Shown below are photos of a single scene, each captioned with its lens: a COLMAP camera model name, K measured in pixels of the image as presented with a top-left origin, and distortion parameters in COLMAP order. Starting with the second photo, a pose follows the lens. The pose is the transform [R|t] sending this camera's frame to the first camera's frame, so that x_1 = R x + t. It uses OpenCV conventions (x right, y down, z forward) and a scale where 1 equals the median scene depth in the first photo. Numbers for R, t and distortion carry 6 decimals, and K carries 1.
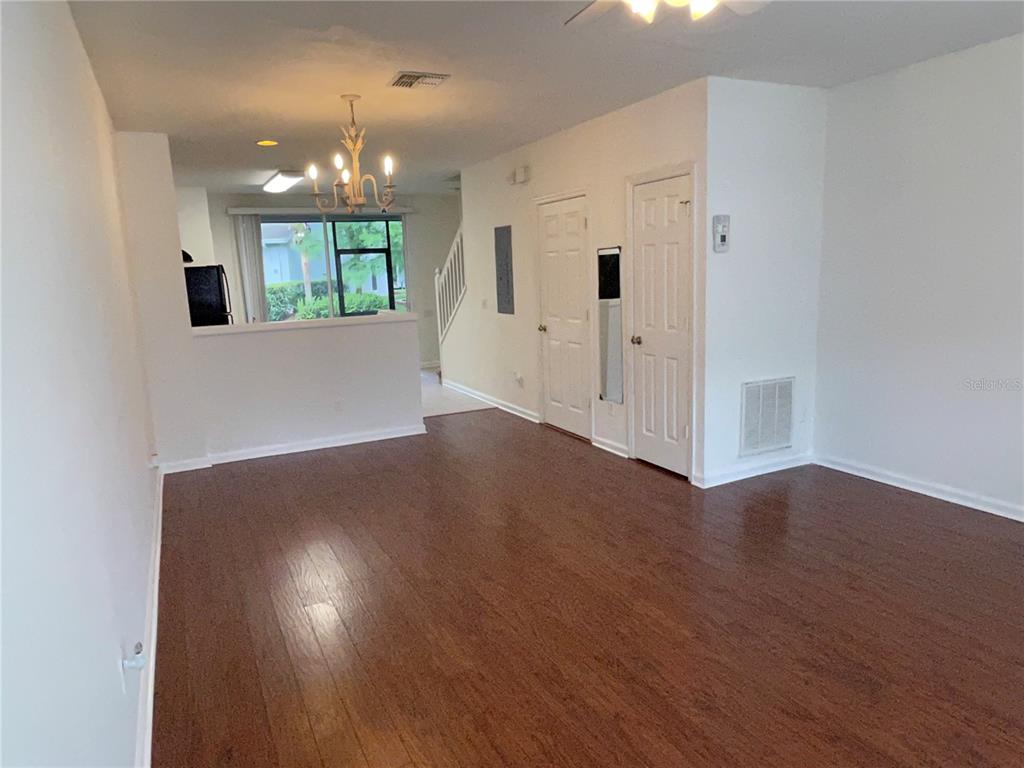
lens RADIAL K [[674.1, 0, 510.2], [0, 674.1, 379.7], [0, 0, 1]] dist [-0.008901, -0.001676]
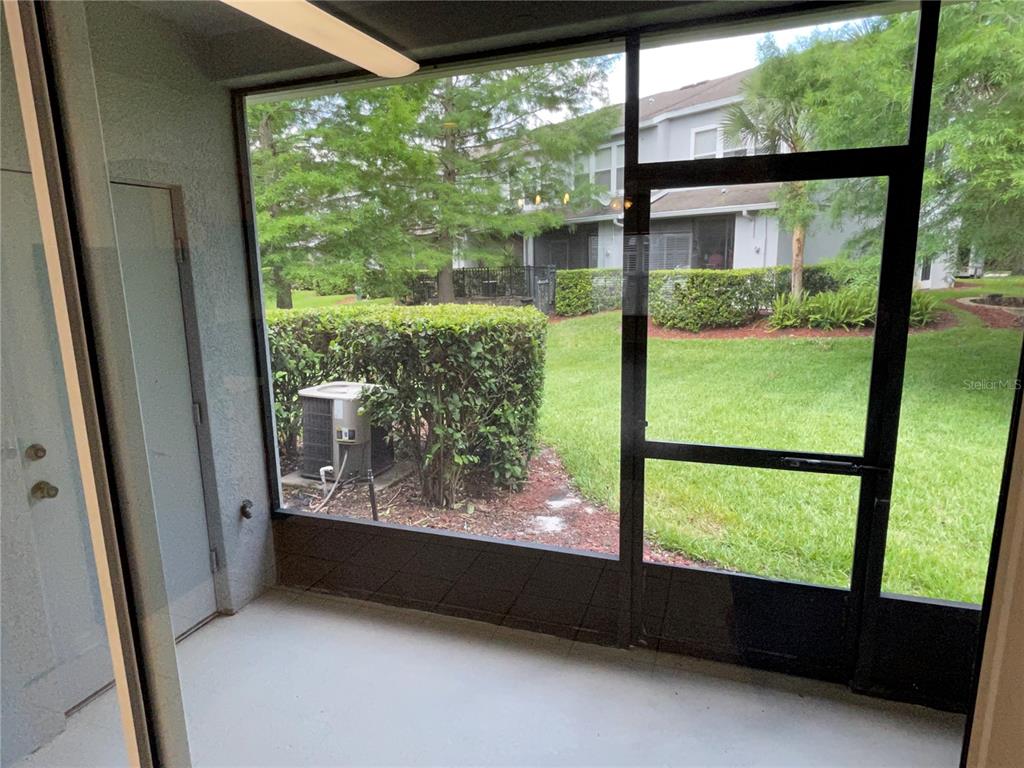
lens RADIAL K [[612.1, 0, 512.0], [0, 612.1, 384.0], [0, 0, 1]] dist [-0.003363, -0.000663]
pose [[0.696709, 0.166797, -0.697692, -0.284601], [-0.124825, 0.985943, 0.111059, -0.296190], [0.706410, 0.009714, 0.707737, 1.753747]]
